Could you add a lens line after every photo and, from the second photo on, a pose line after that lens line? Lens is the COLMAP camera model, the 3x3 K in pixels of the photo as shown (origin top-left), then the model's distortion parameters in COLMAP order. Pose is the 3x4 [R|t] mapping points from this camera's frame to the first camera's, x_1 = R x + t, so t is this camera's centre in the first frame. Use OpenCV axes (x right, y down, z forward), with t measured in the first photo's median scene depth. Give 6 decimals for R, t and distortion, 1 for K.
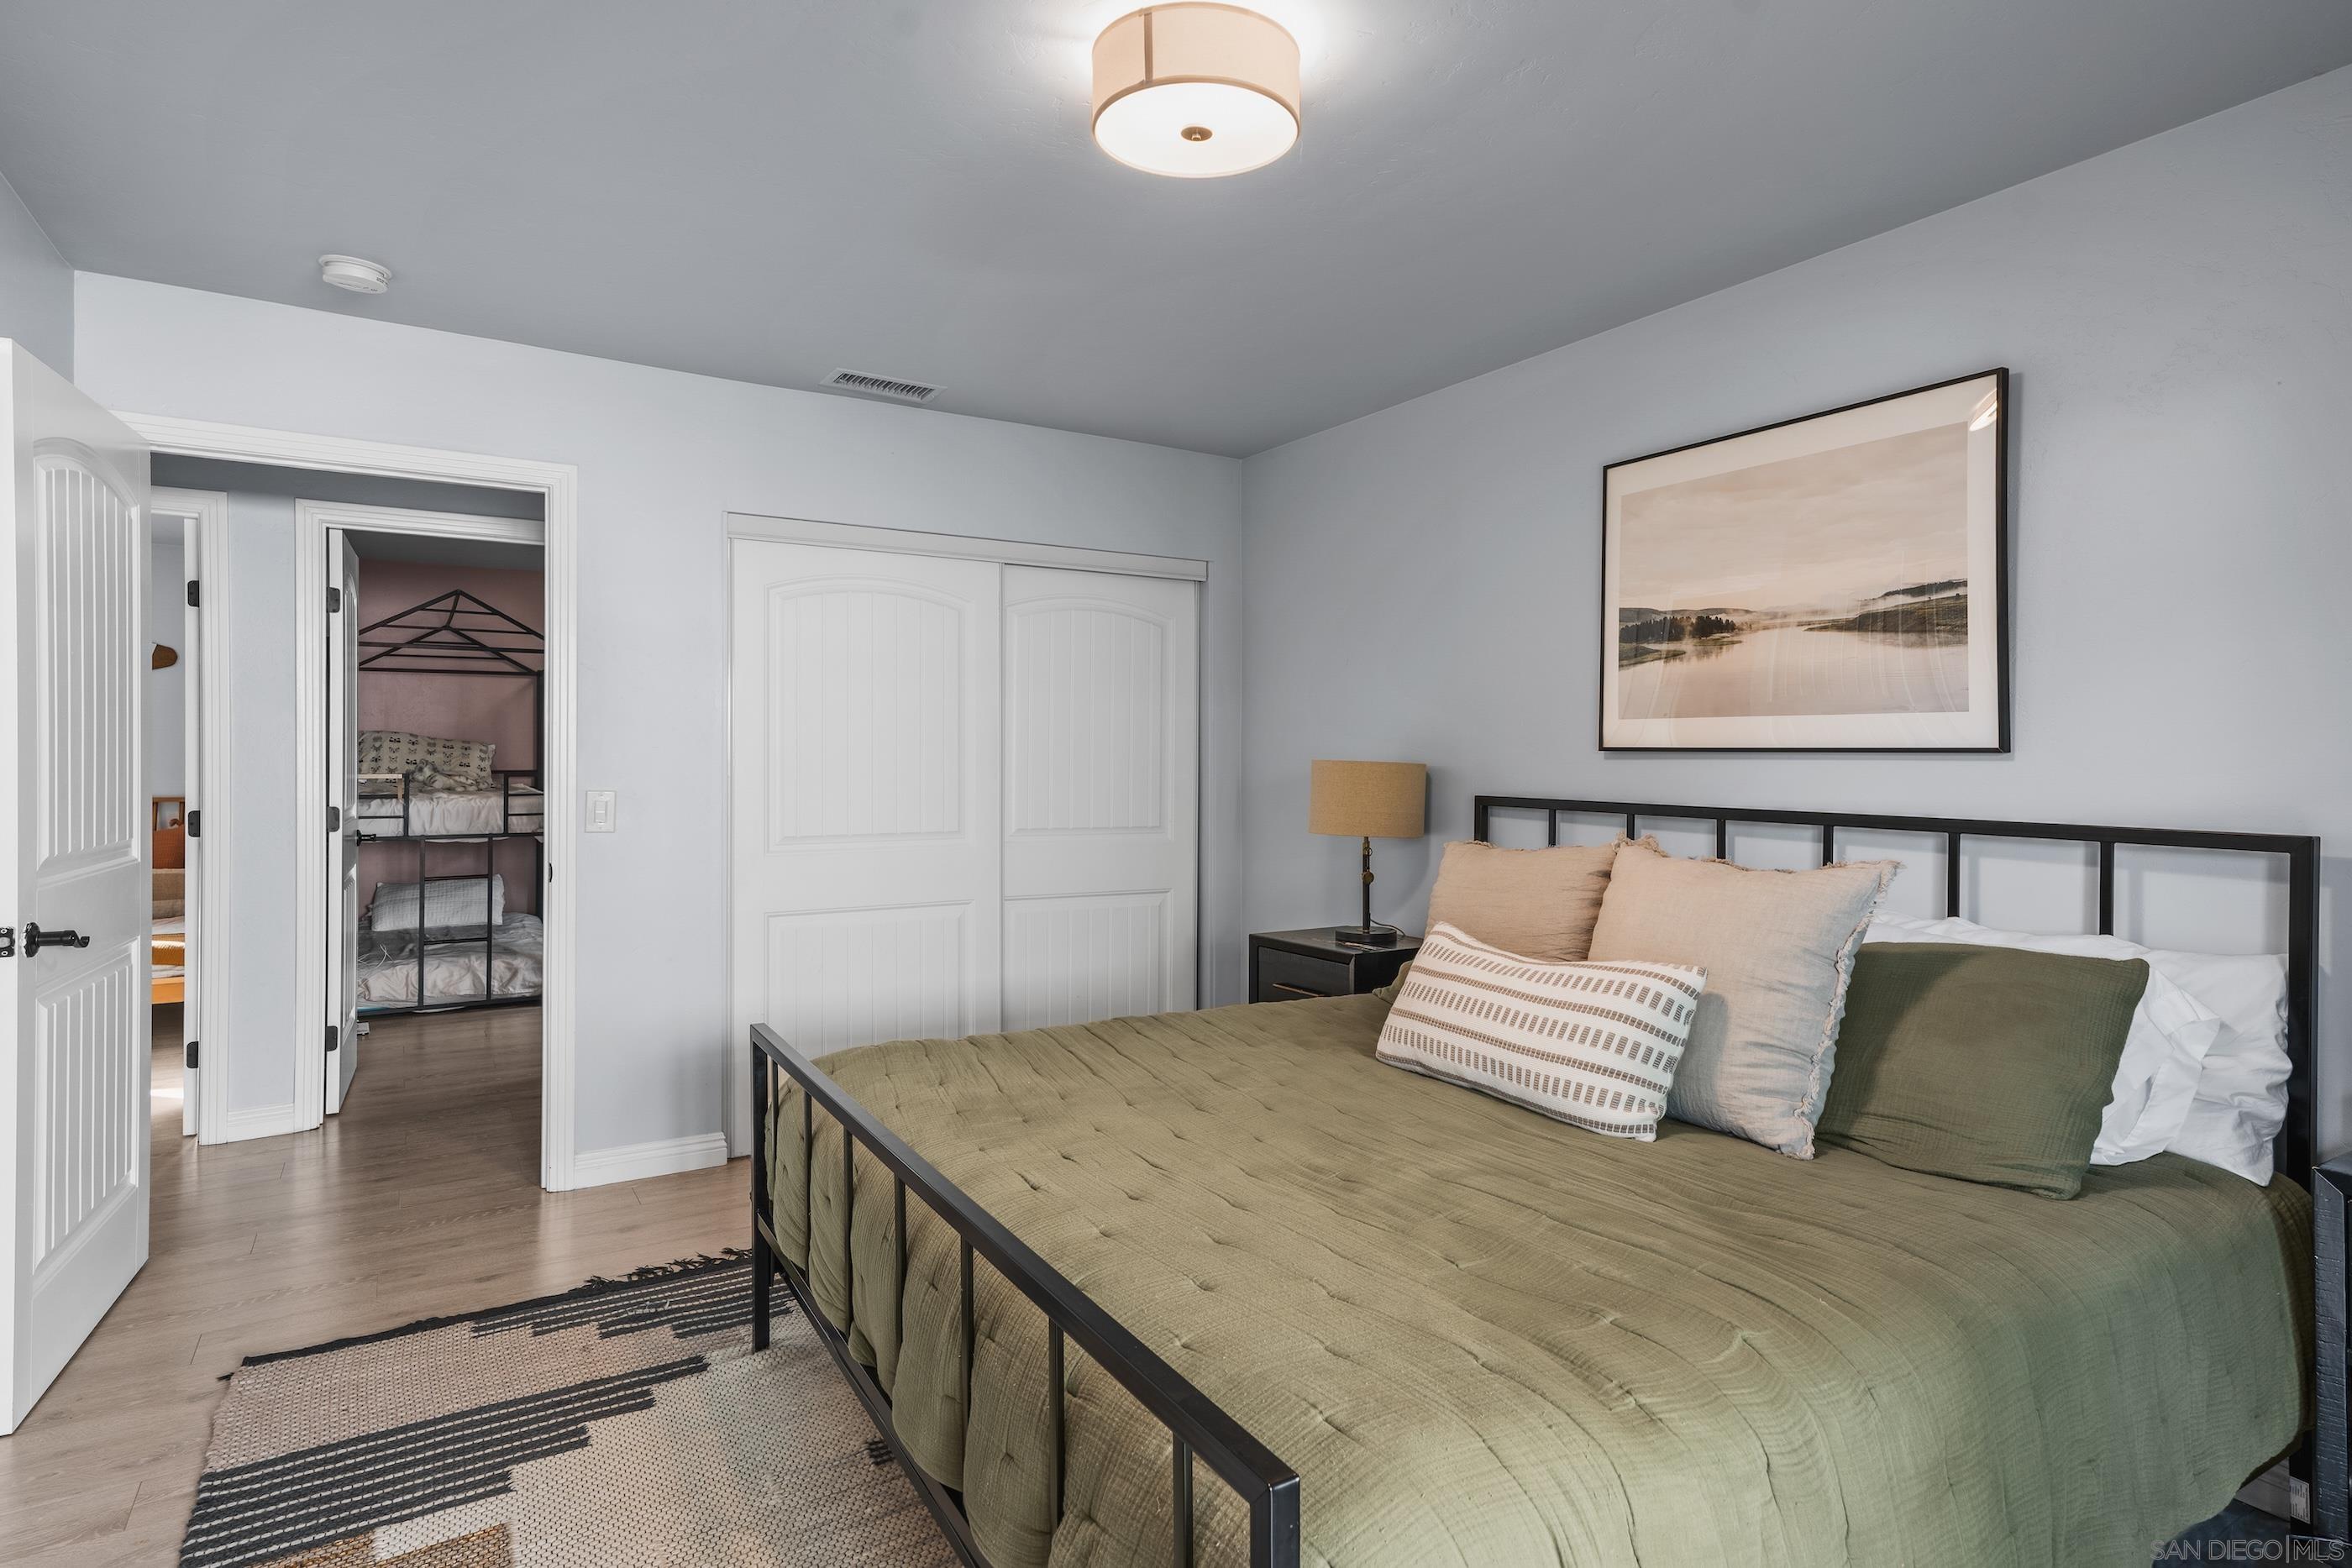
lens RADIAL K [[1213.7, 0, 1184.6], [0, 1213.7, 767.9], [0, 0, 1]] dist [0.004626, 0.000431]
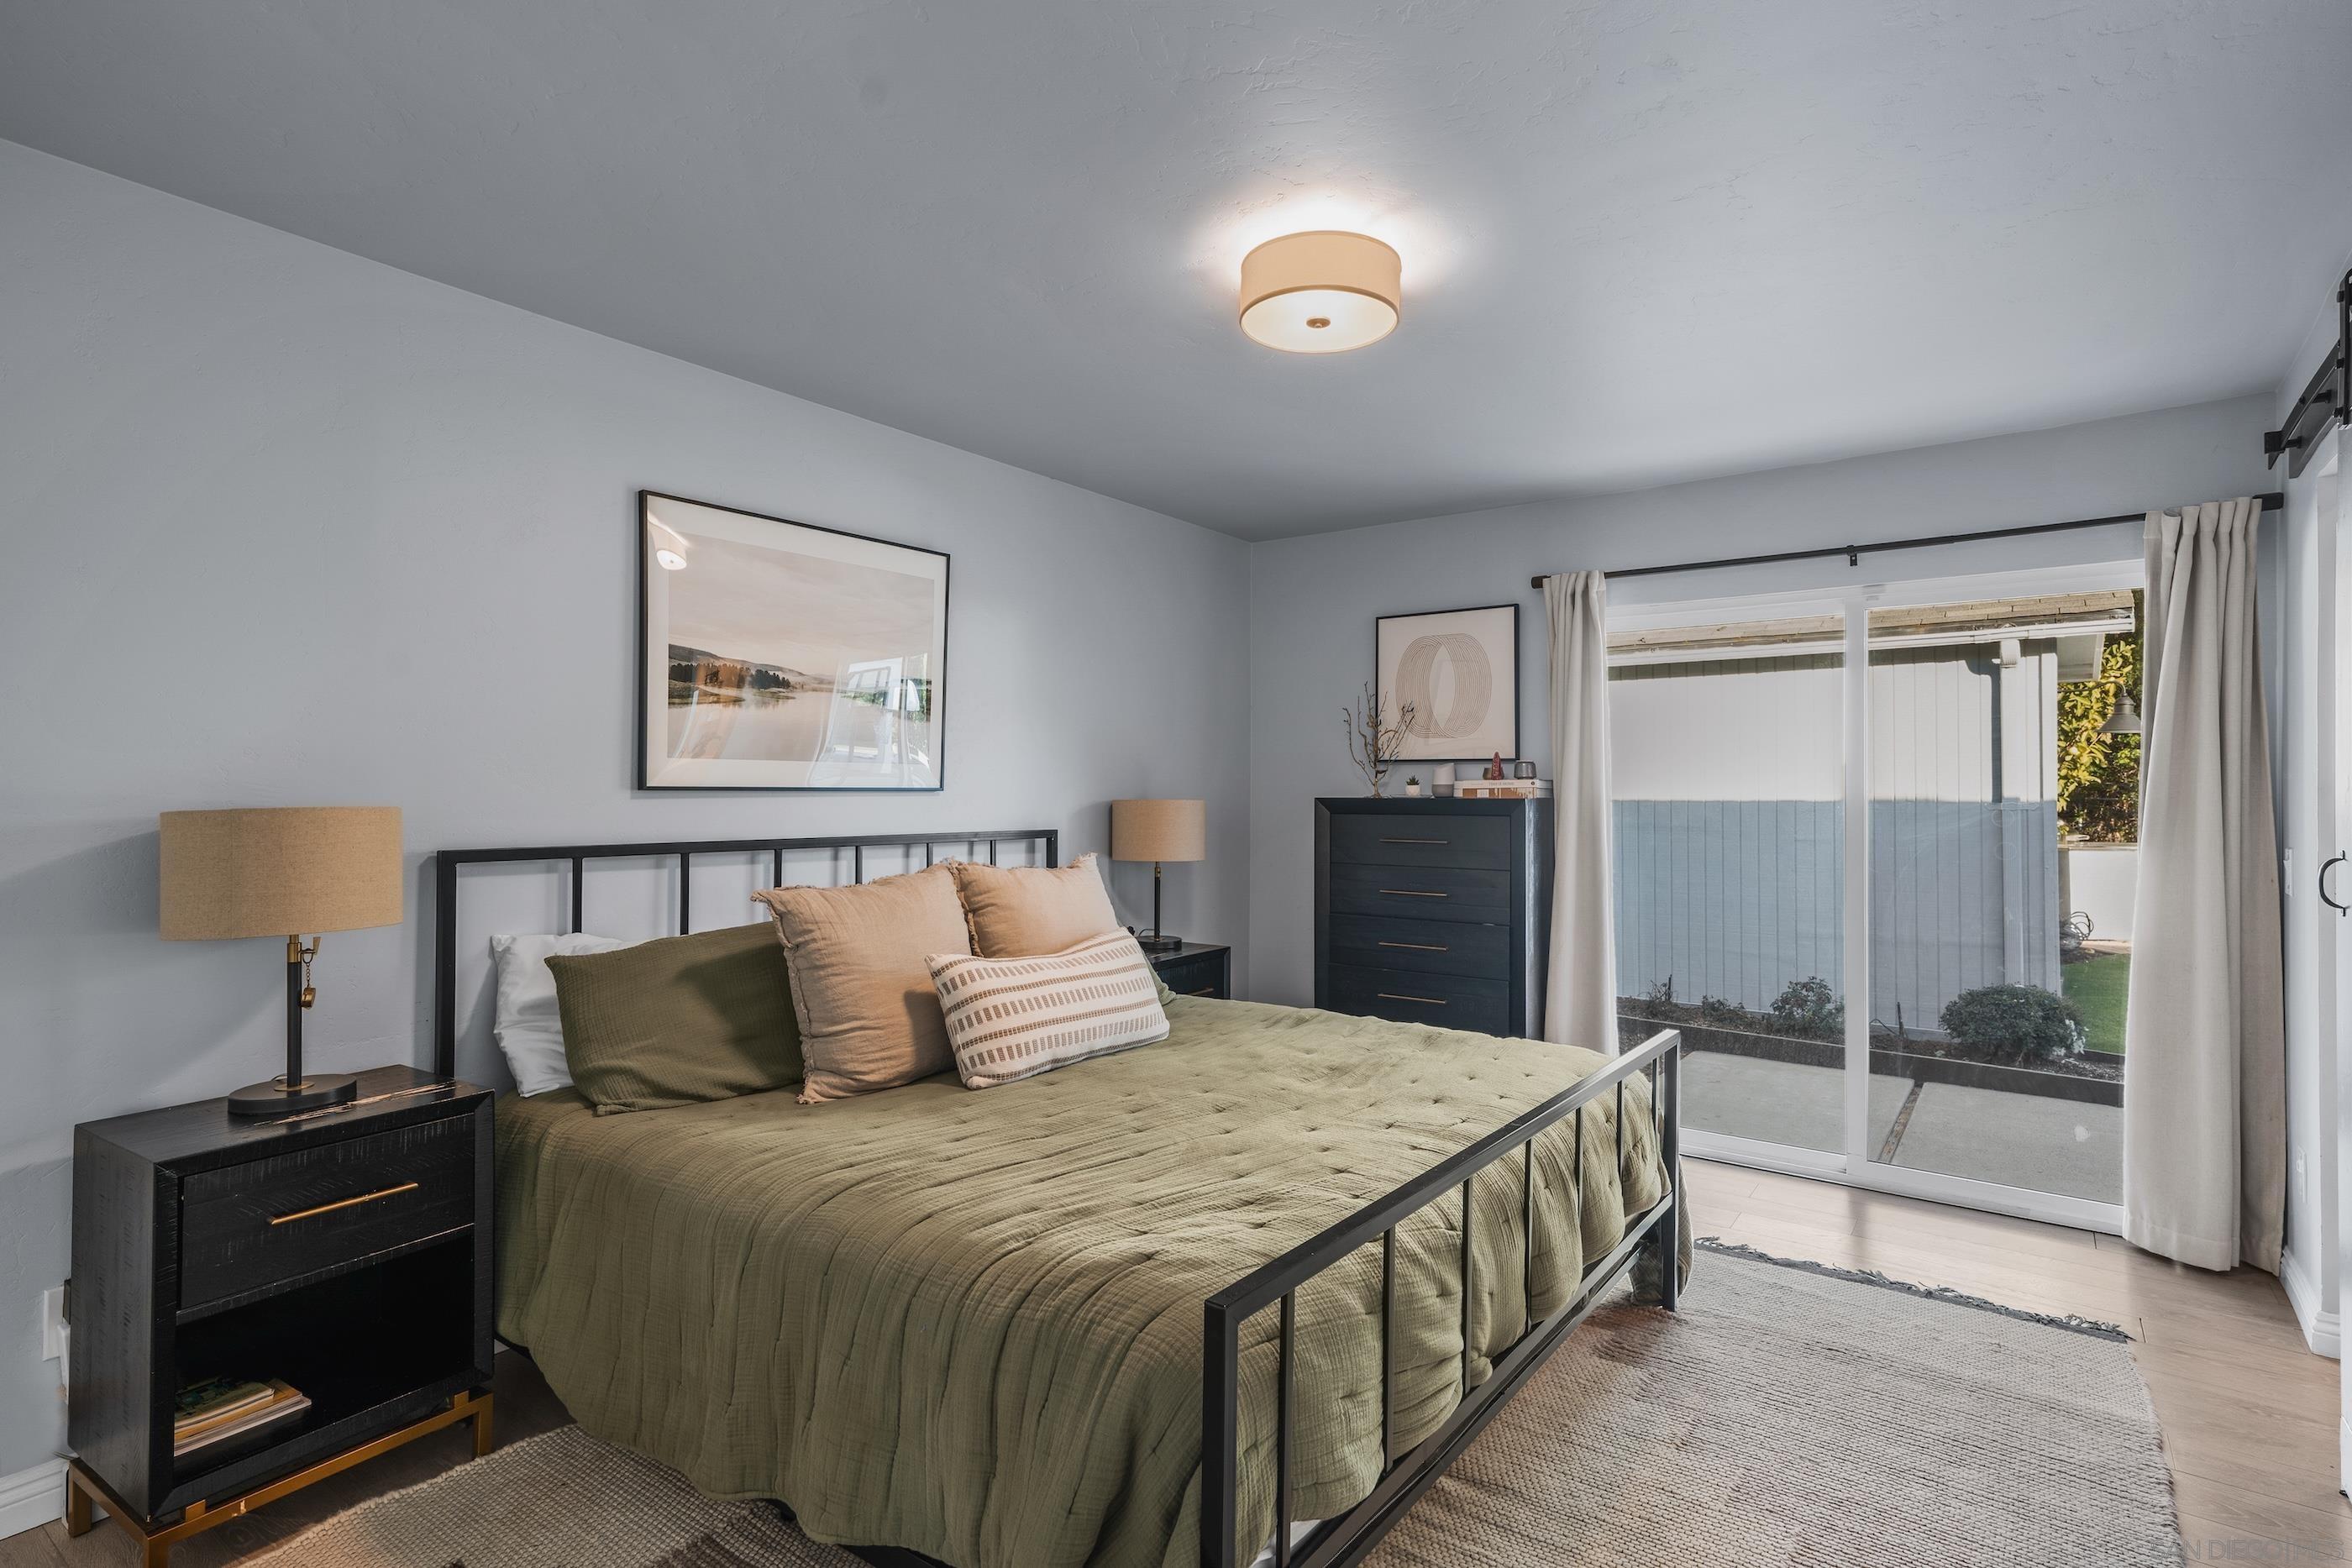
lens RADIAL K [[1213.7, 0, 1185.6], [0, 1213.7, 780.5], [0, 0, 1]] dist [0.004626, 0.000431]
pose [[-0.361611, -0.003956, 0.932321, -0.889405], [0.007611, 0.999945, 0.007195, -0.032641], [-0.932298, 0.009698, -0.361561, 1.216081]]
